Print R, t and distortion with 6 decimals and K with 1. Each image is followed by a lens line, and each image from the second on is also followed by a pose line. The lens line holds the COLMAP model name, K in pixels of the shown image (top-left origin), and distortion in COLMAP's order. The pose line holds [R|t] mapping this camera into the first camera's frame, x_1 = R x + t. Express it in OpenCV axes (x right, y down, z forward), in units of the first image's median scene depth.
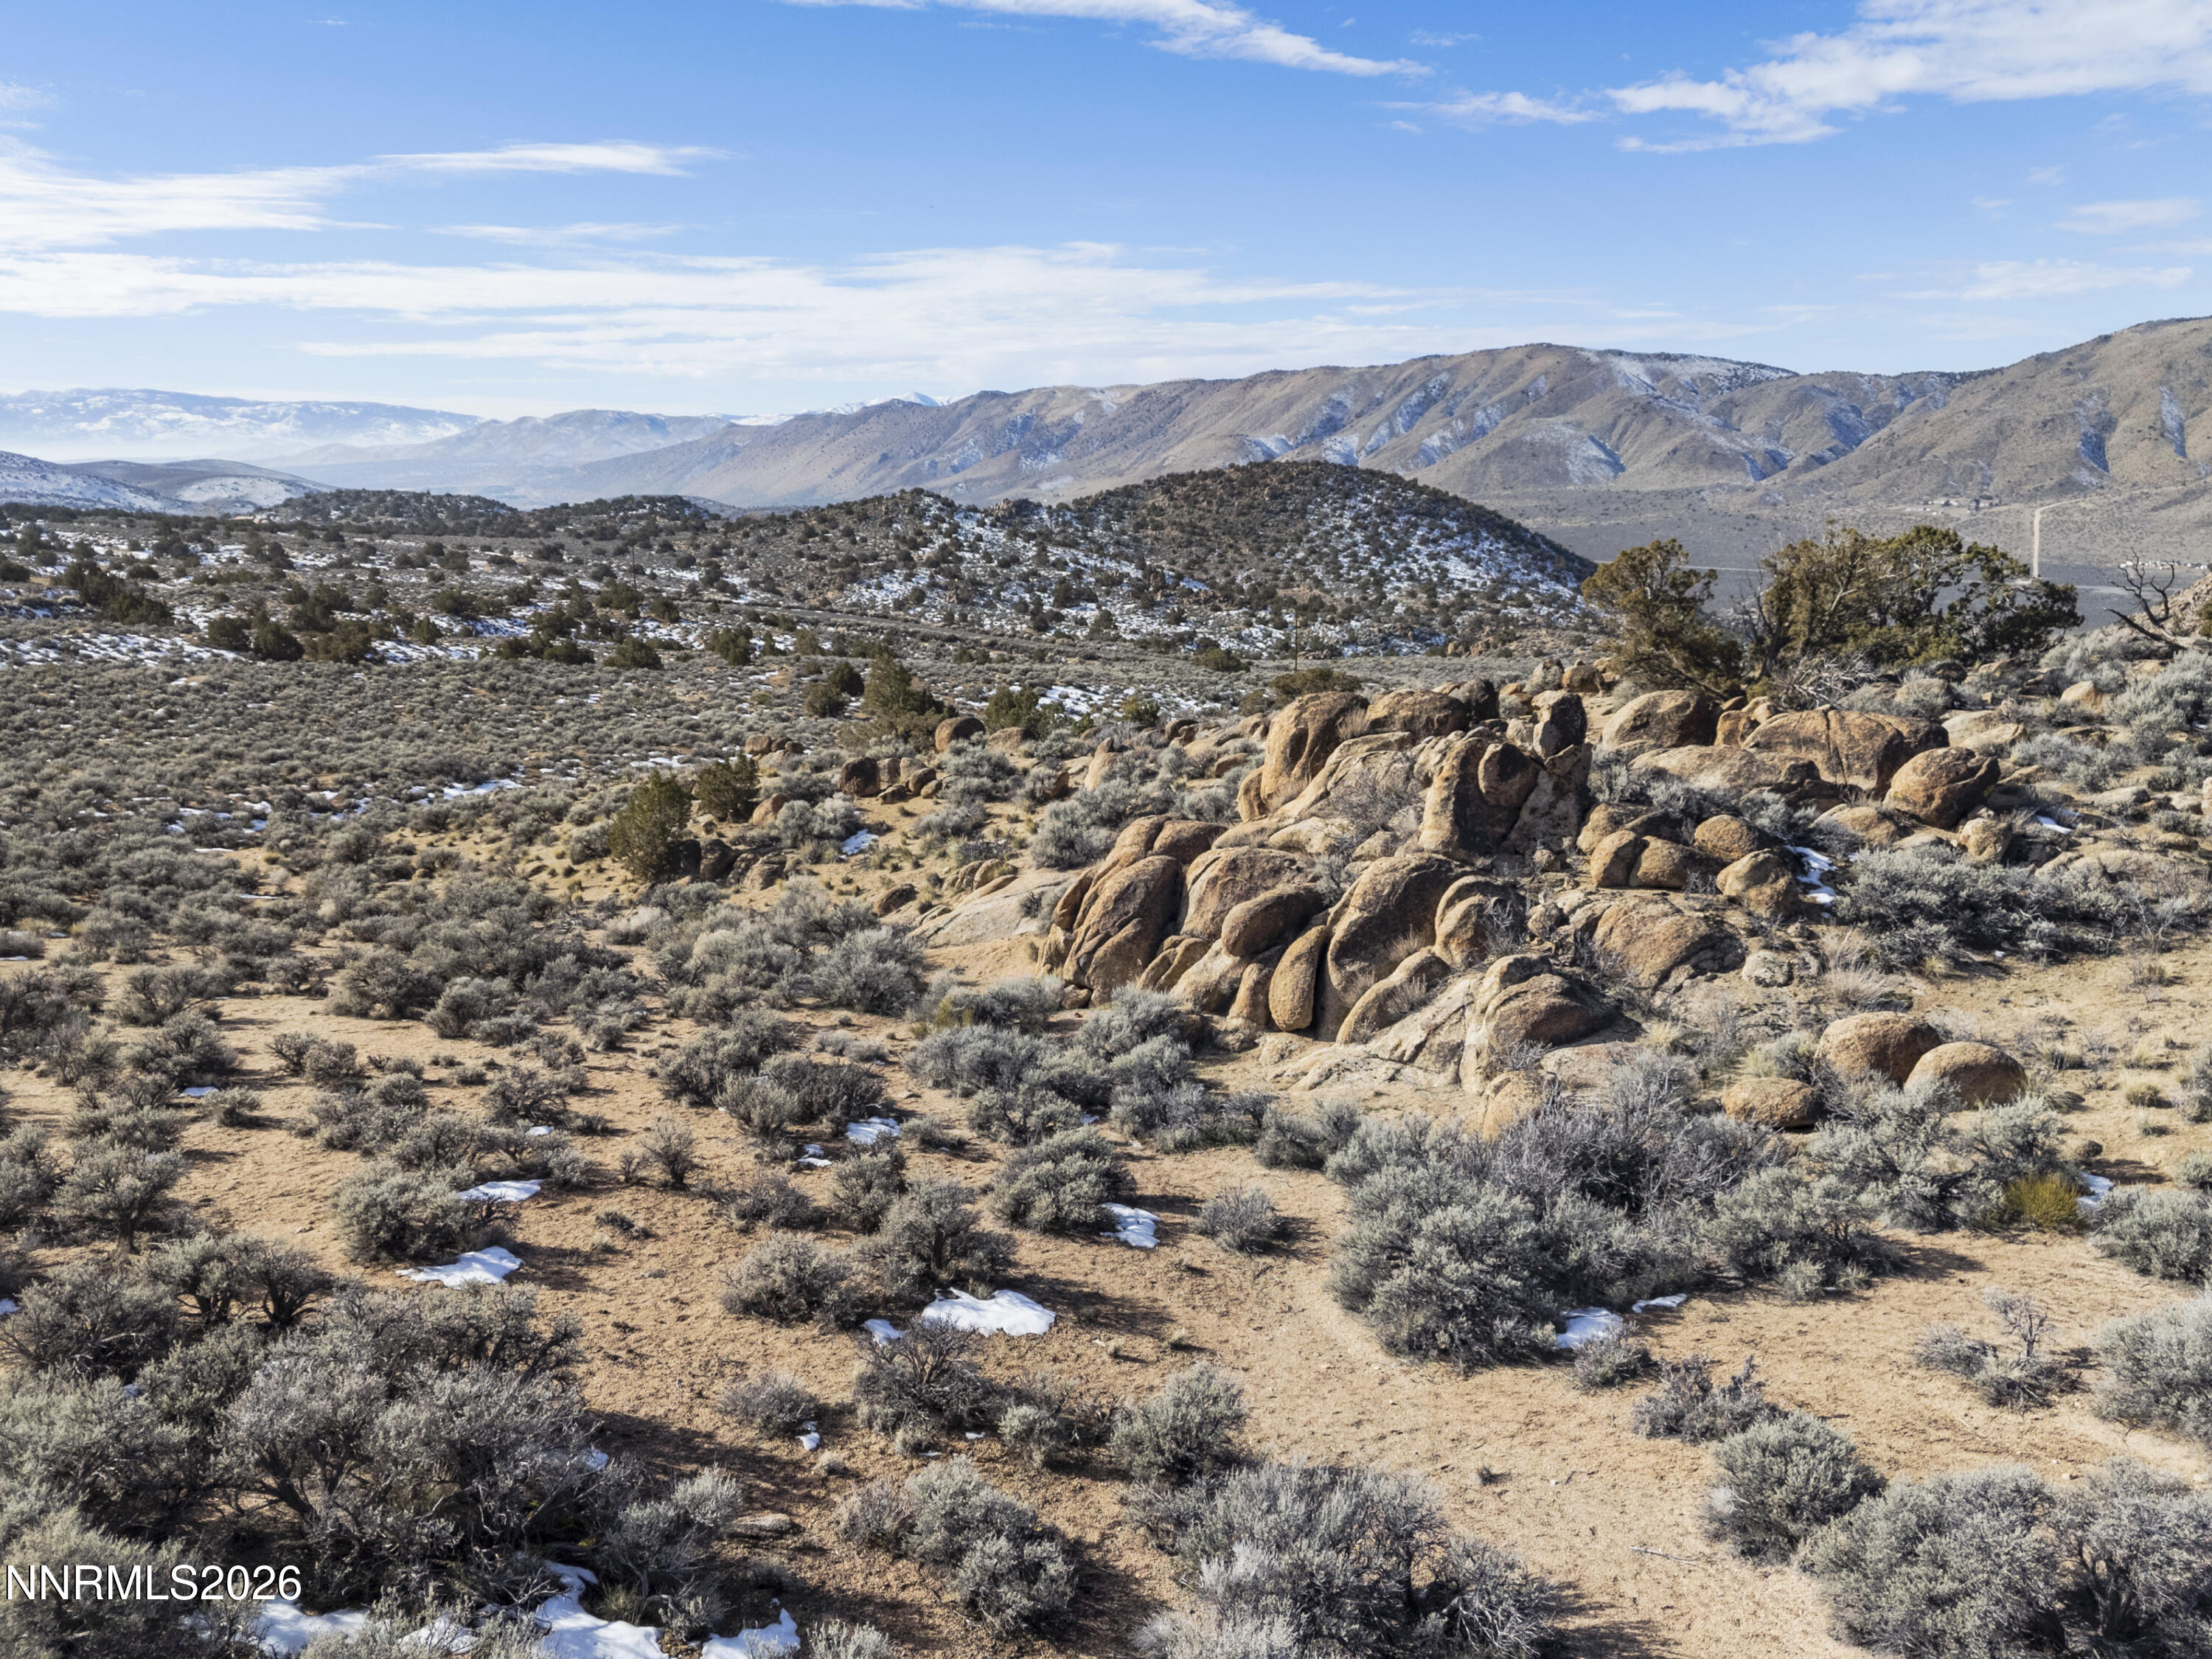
lens RADIAL K [[1592.7, 0, 1106.0], [0, 1592.7, 829.5], [0, 0, 1]] dist [0.045552, -0.039652]
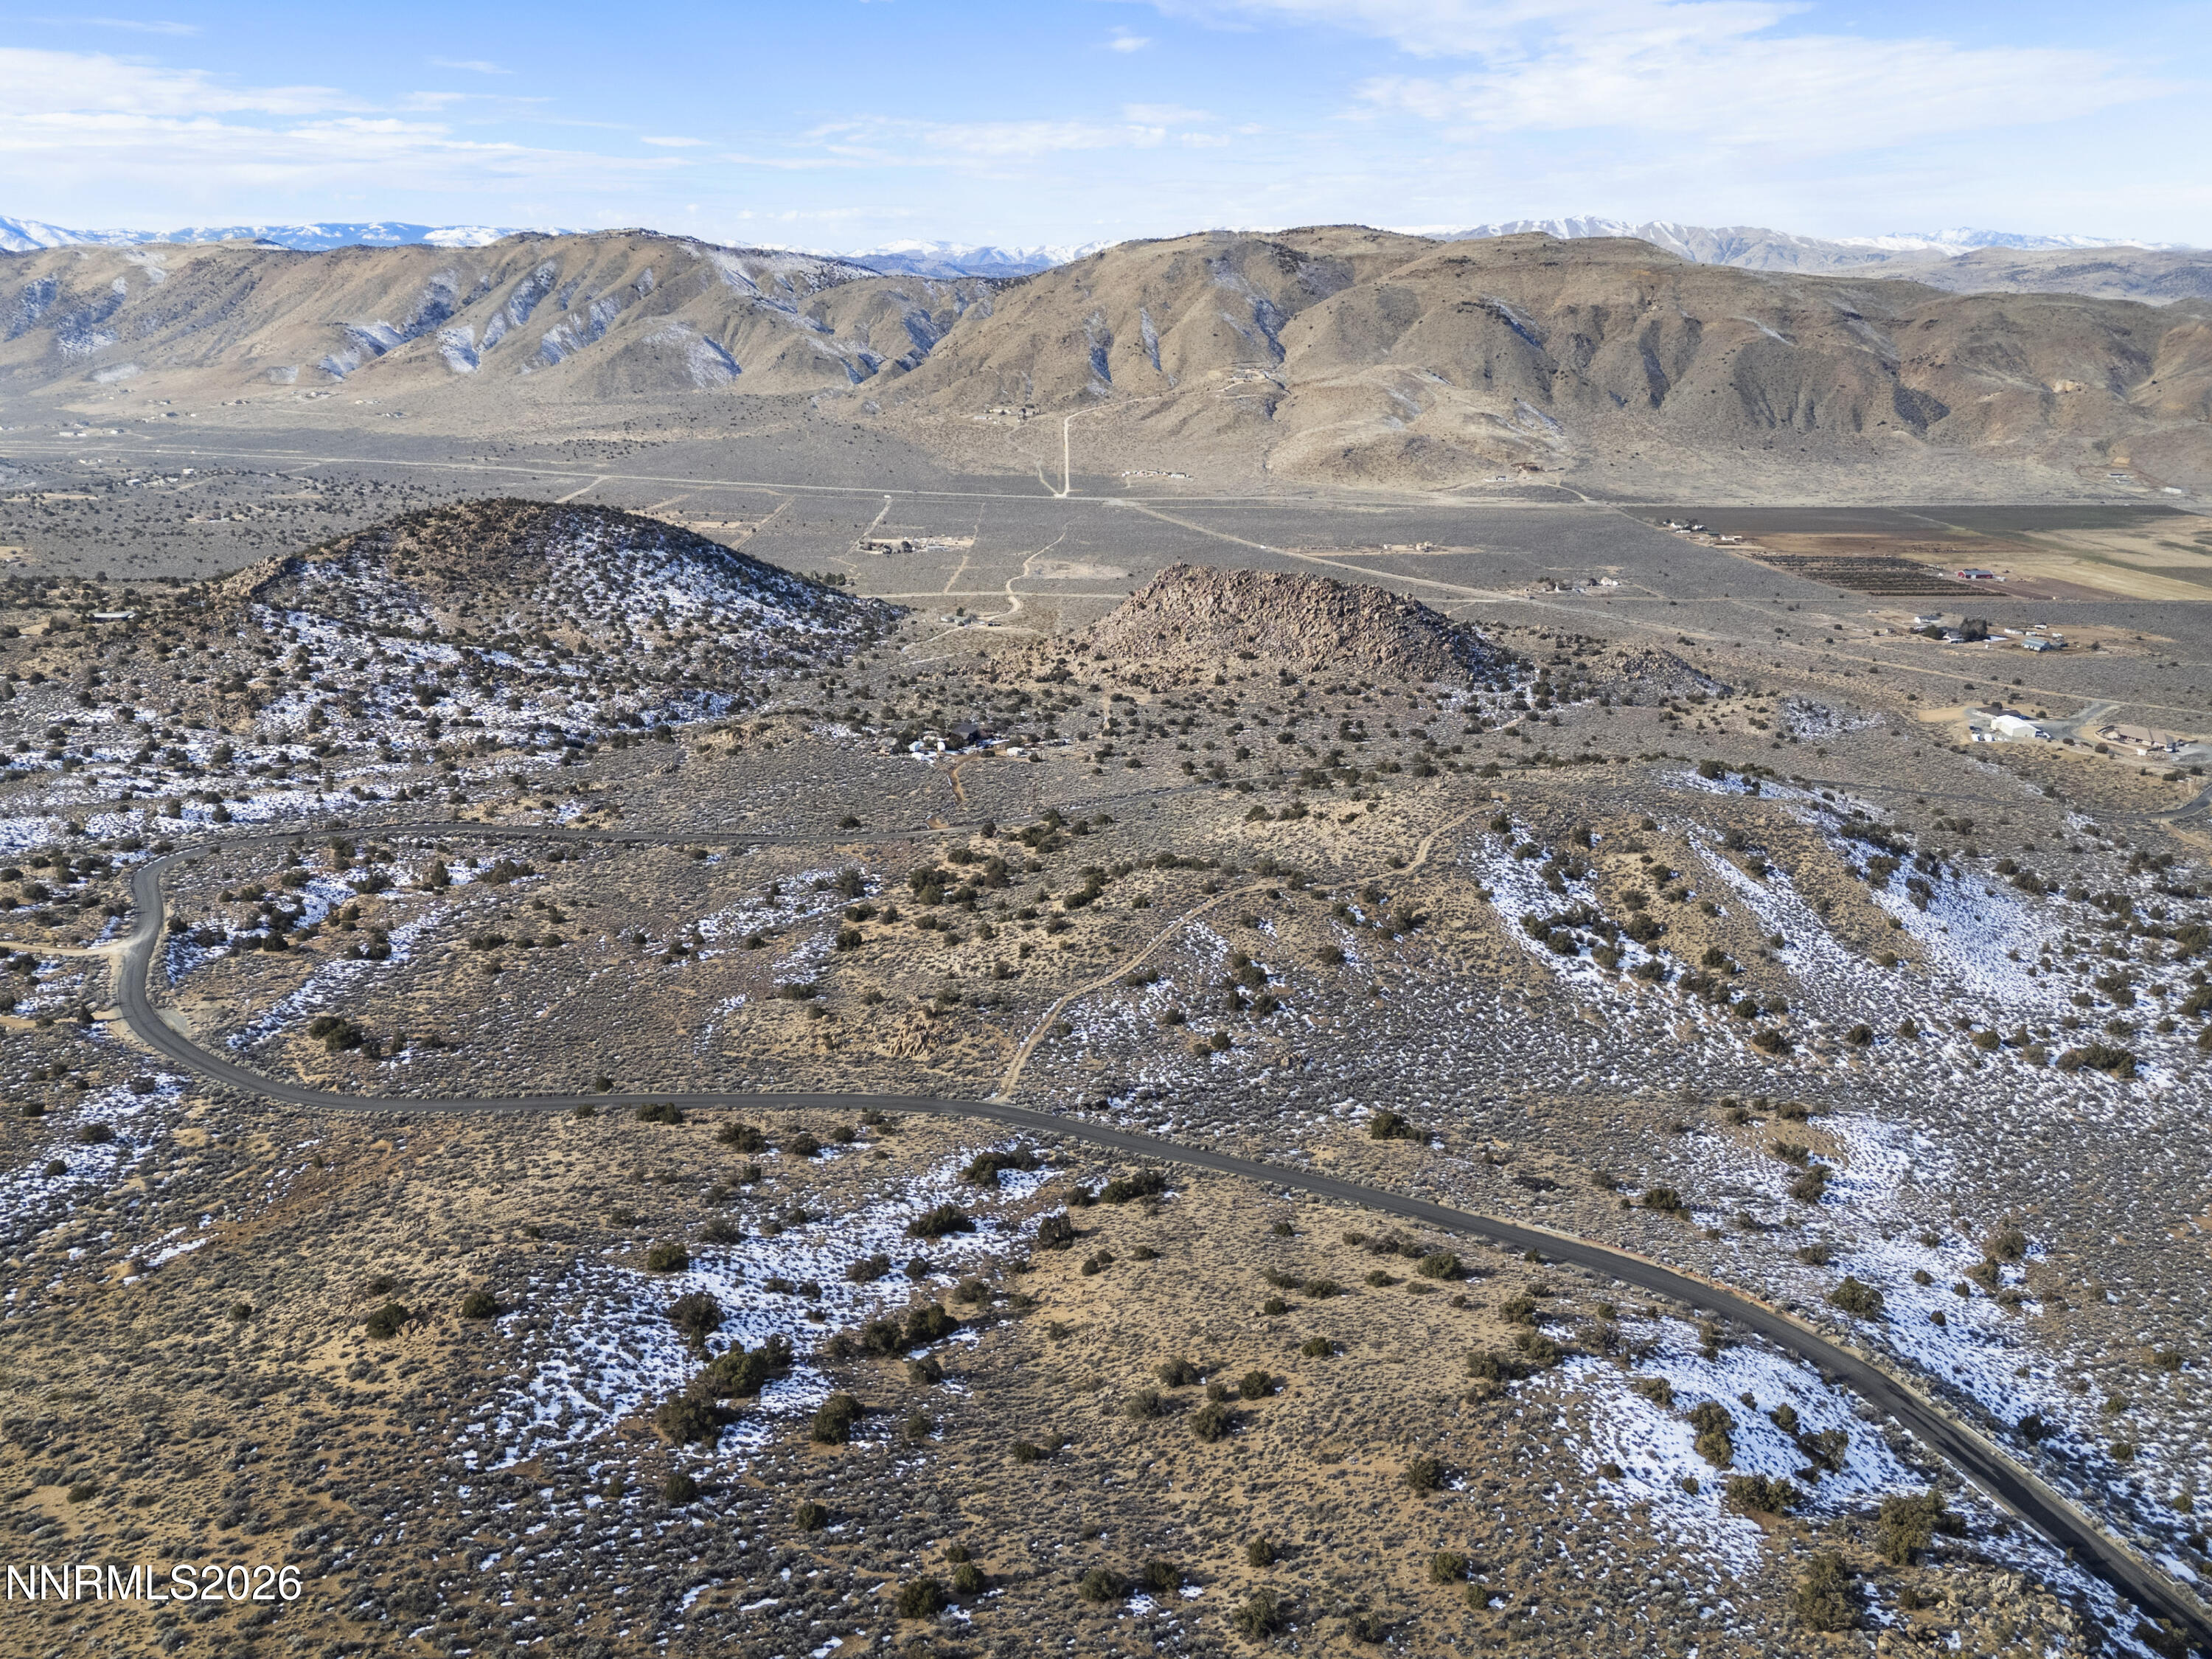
lens RADIAL K [[1513.8, 0, 1106.0], [0, 1513.8, 829.5], [0, 0, 1]] dist [0.133129, -0.138801]
pose [[0.860315, -0.152482, 0.486423, -0.126639], [0.105561, 0.986821, 0.122644, -0.090127], [-0.498713, -0.054166, 0.865073, -0.311598]]
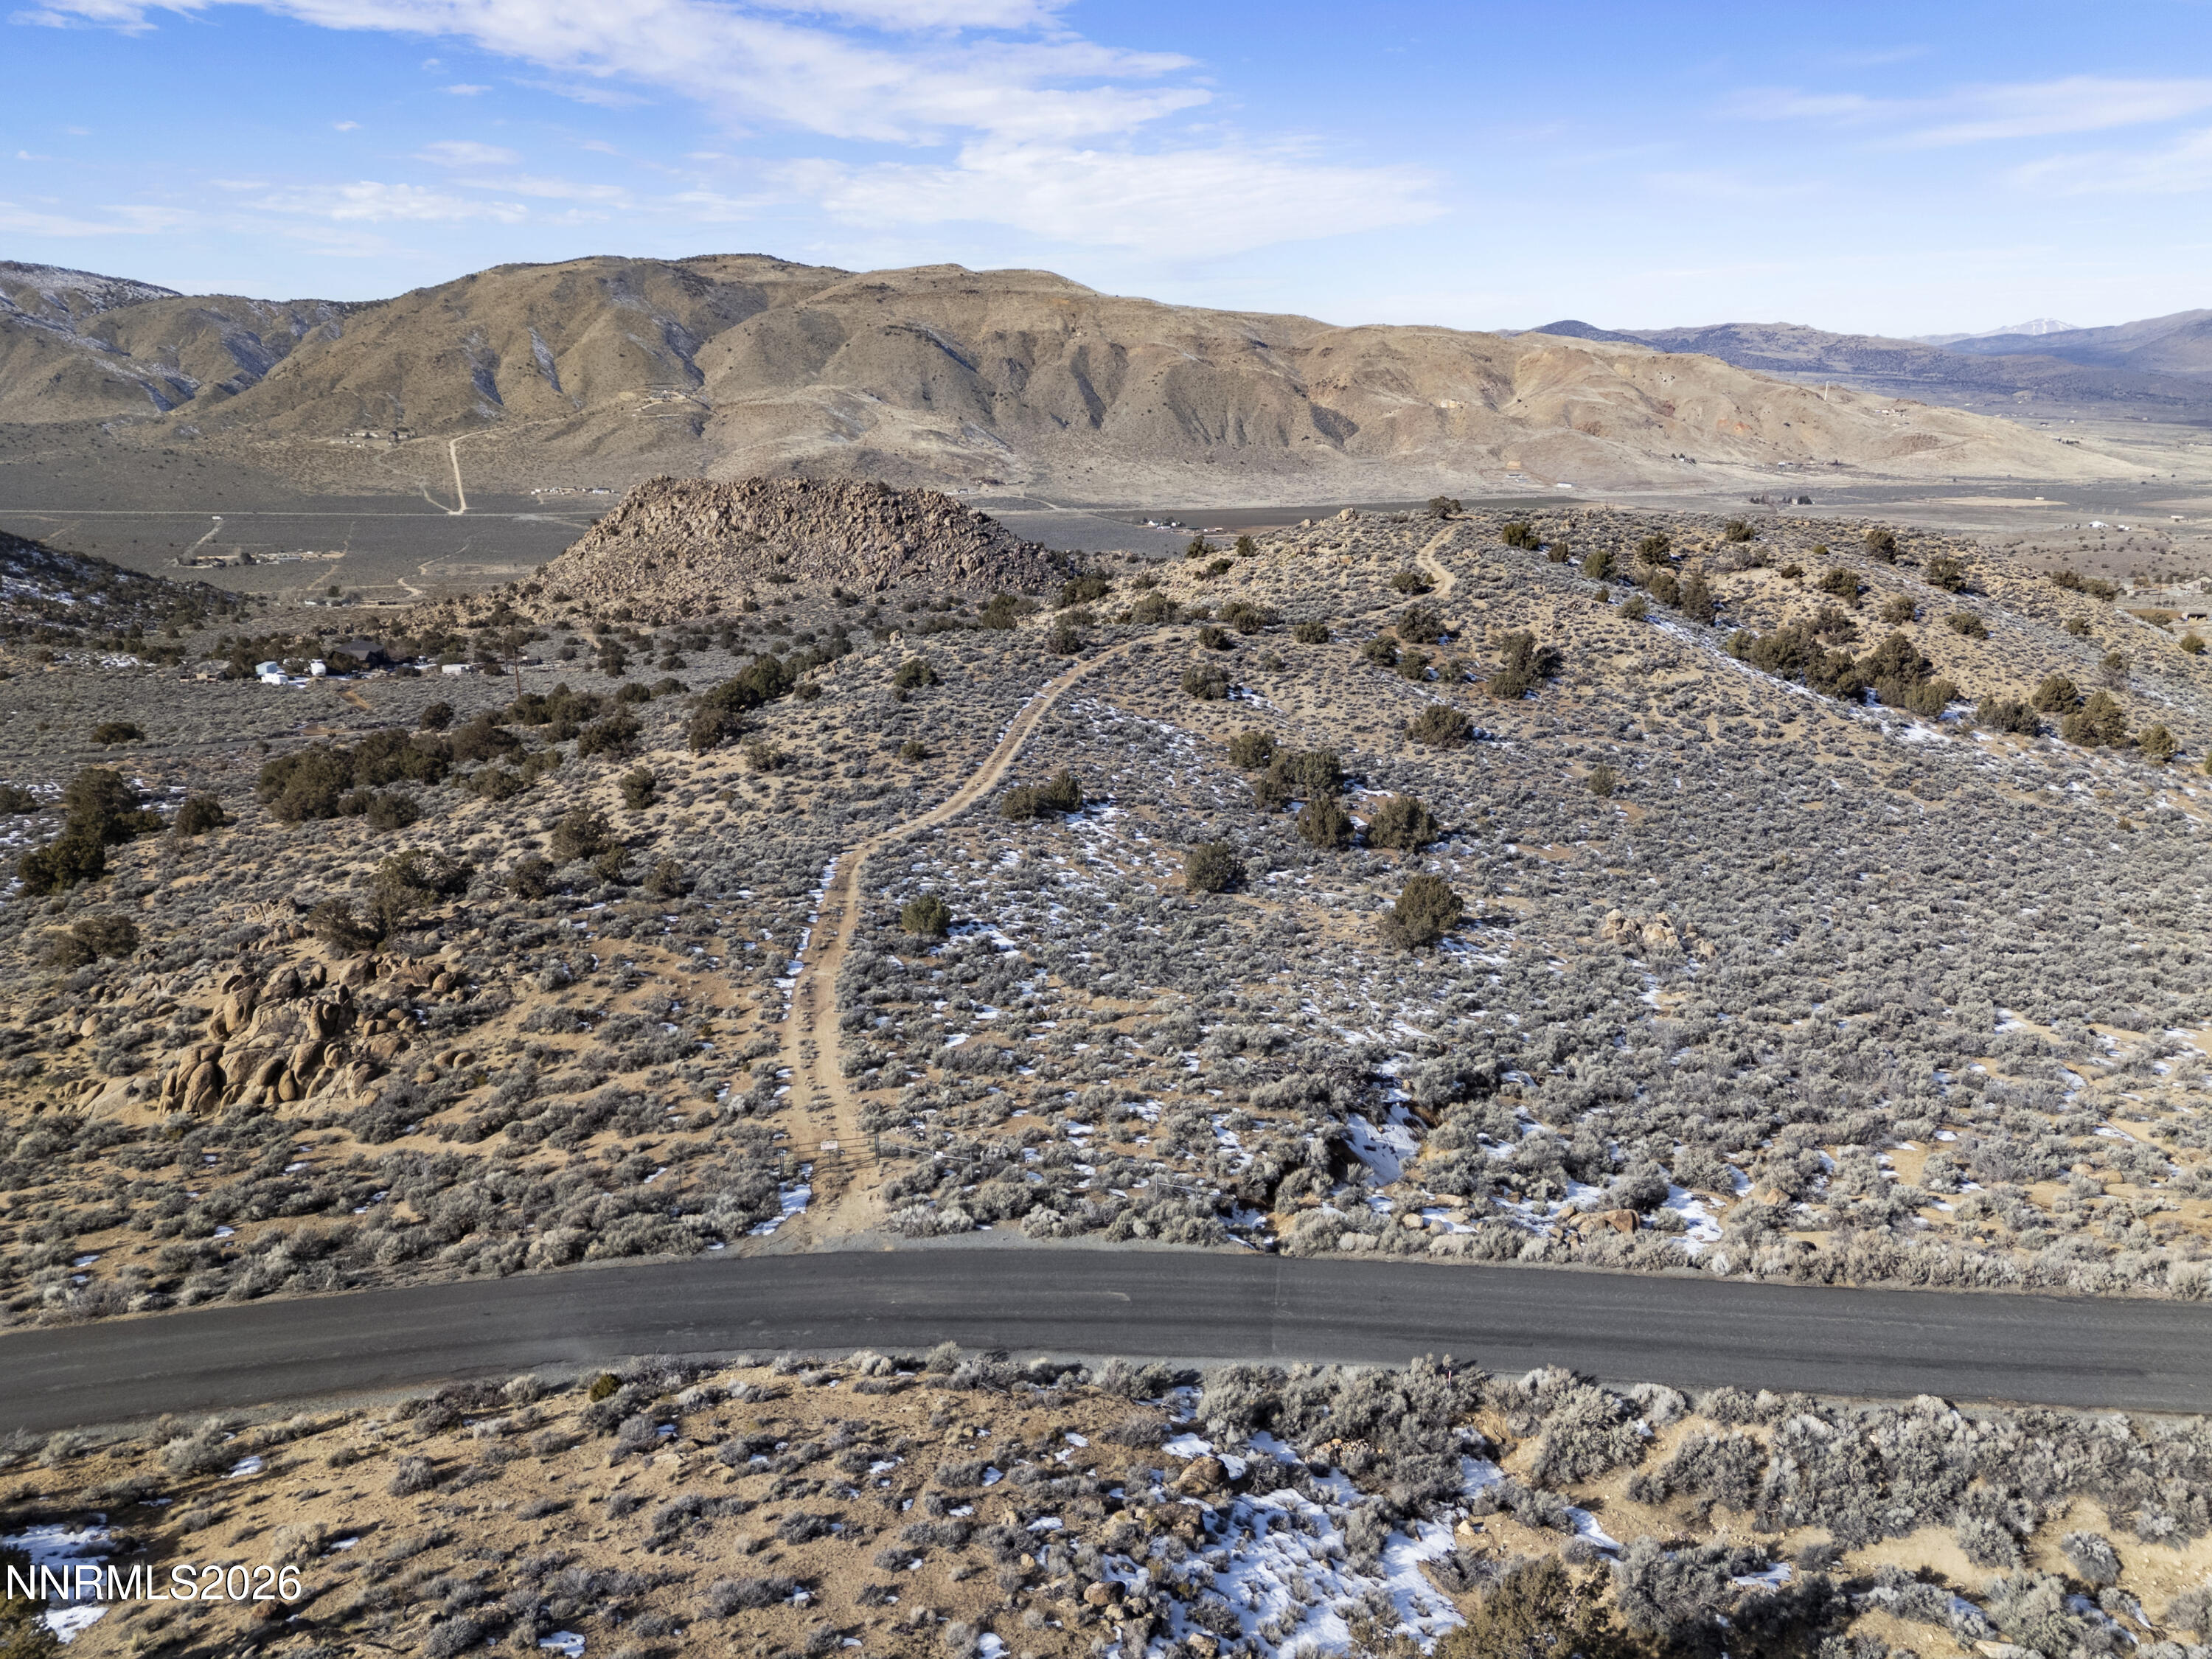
lens RADIAL K [[1592.7, 0, 1106.0], [0, 1592.7, 829.5], [0, 0, 1]] dist [0.045552, -0.039652]
pose [[0.626970, -0.203949, 0.751873, -0.030529], [0.169550, 0.977712, 0.123825, -0.013903], [-0.760369, 0.049845, 0.647575, -0.063545]]
